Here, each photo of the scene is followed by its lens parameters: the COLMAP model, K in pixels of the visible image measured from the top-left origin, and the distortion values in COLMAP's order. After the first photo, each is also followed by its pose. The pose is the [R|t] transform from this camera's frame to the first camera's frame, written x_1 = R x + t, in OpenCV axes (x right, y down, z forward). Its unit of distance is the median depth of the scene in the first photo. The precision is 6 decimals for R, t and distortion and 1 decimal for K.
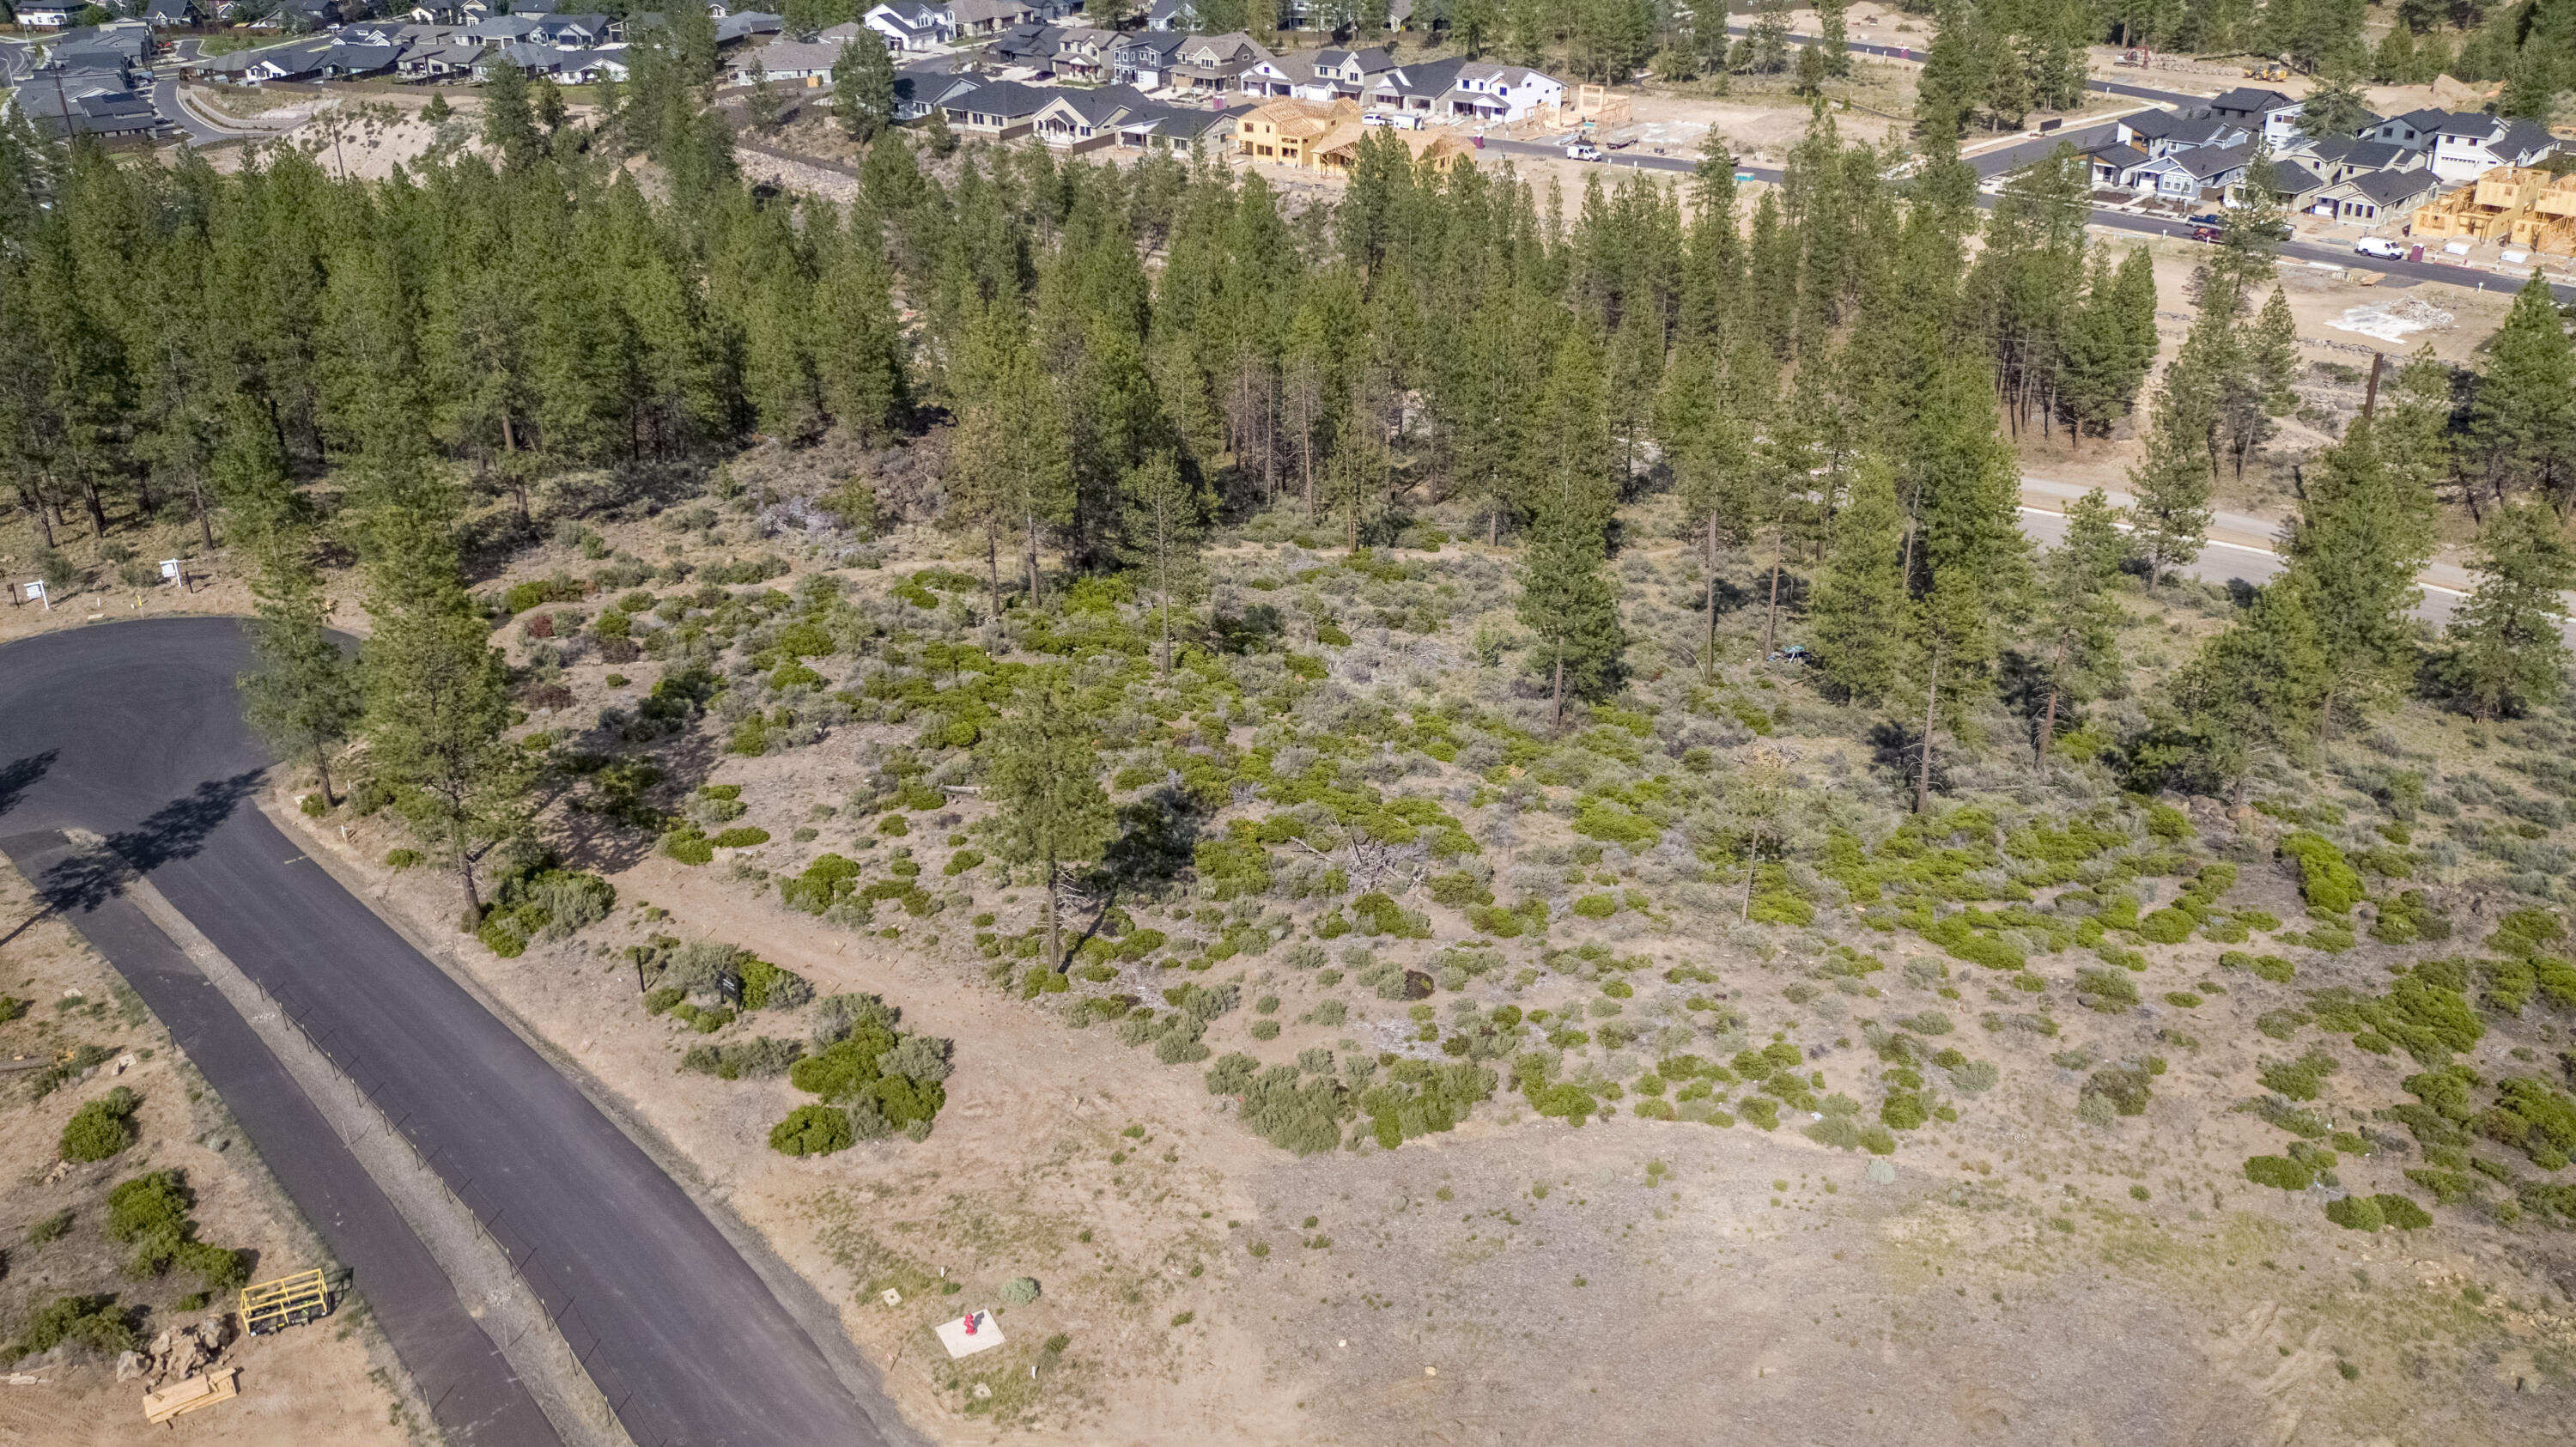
lens RADIAL K [[2242.1, 0, 1288.0], [0, 2242.1, 723.5], [0, 0, 1]] dist [0.000376, 0.009308]
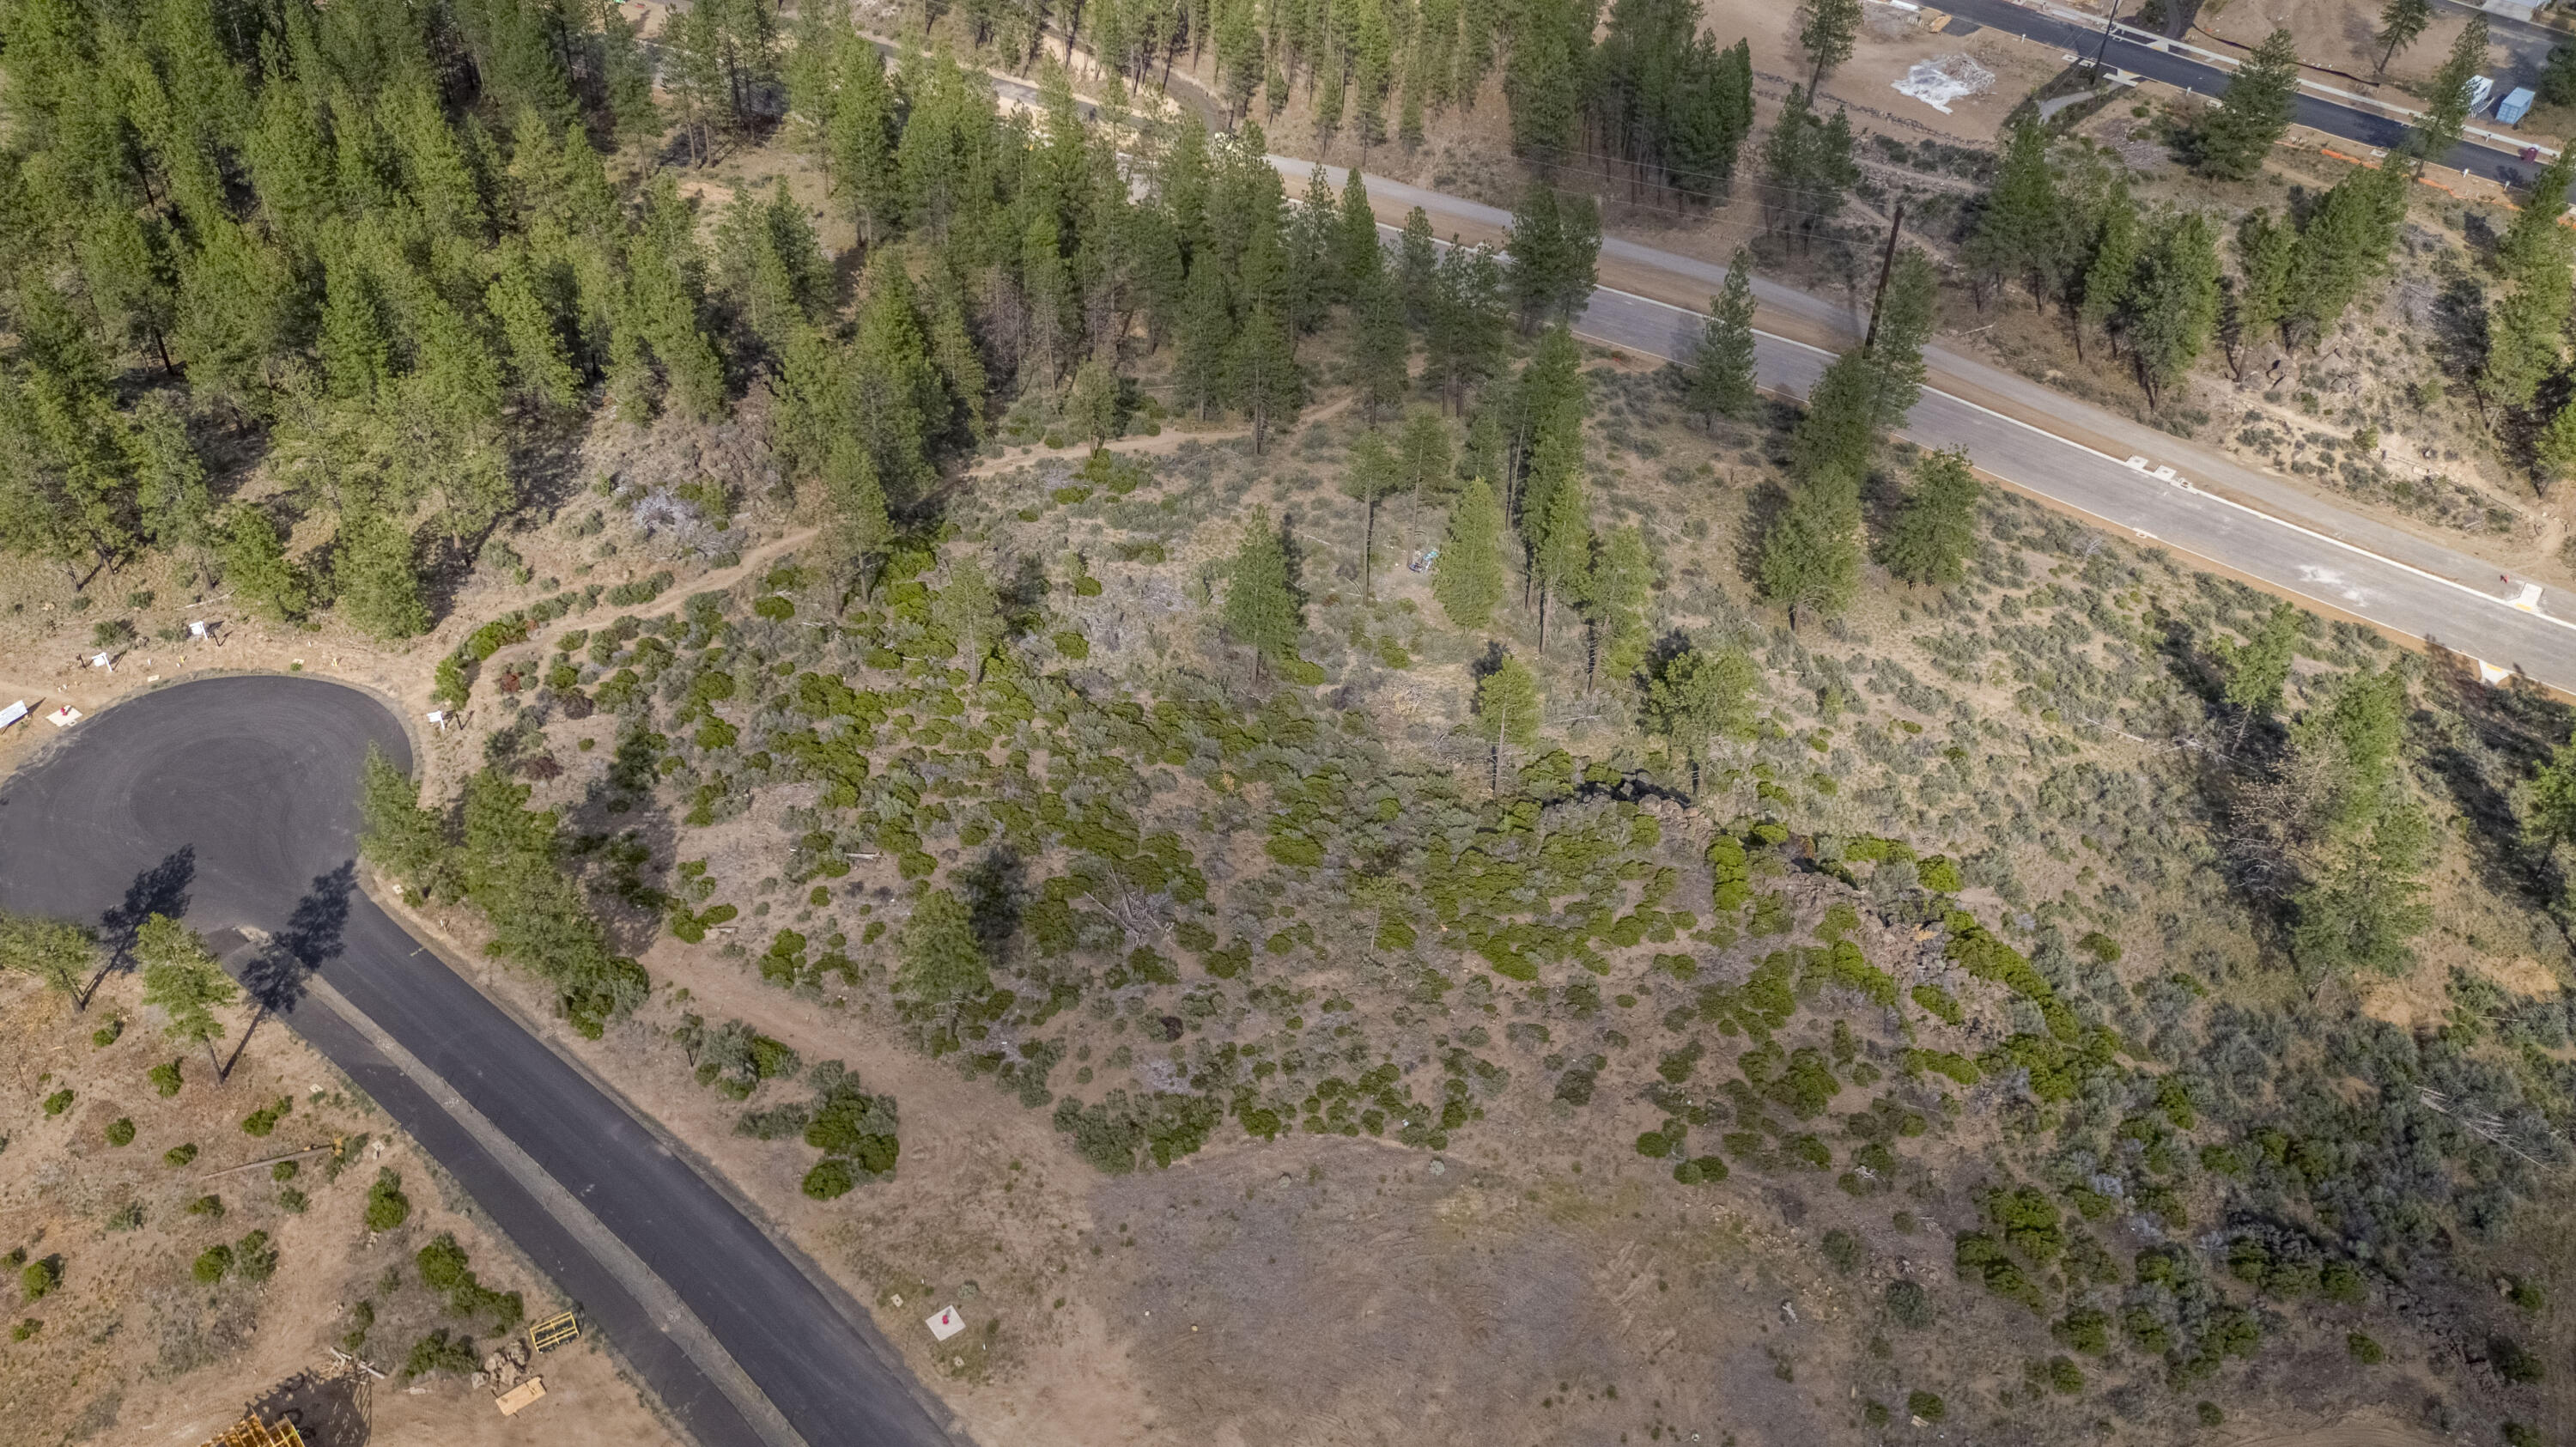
lens RADIAL K [[2242.1, 0, 1288.0], [0, 2242.1, 723.5], [0, 0, 1]] dist [0.000376, 0.009308]
pose [[0.991136, -0.054984, 0.120939, -0.045608], [0.018754, 0.959124, 0.282363, -0.564949], [-0.131521, -0.277592, 0.951654, -0.518646]]
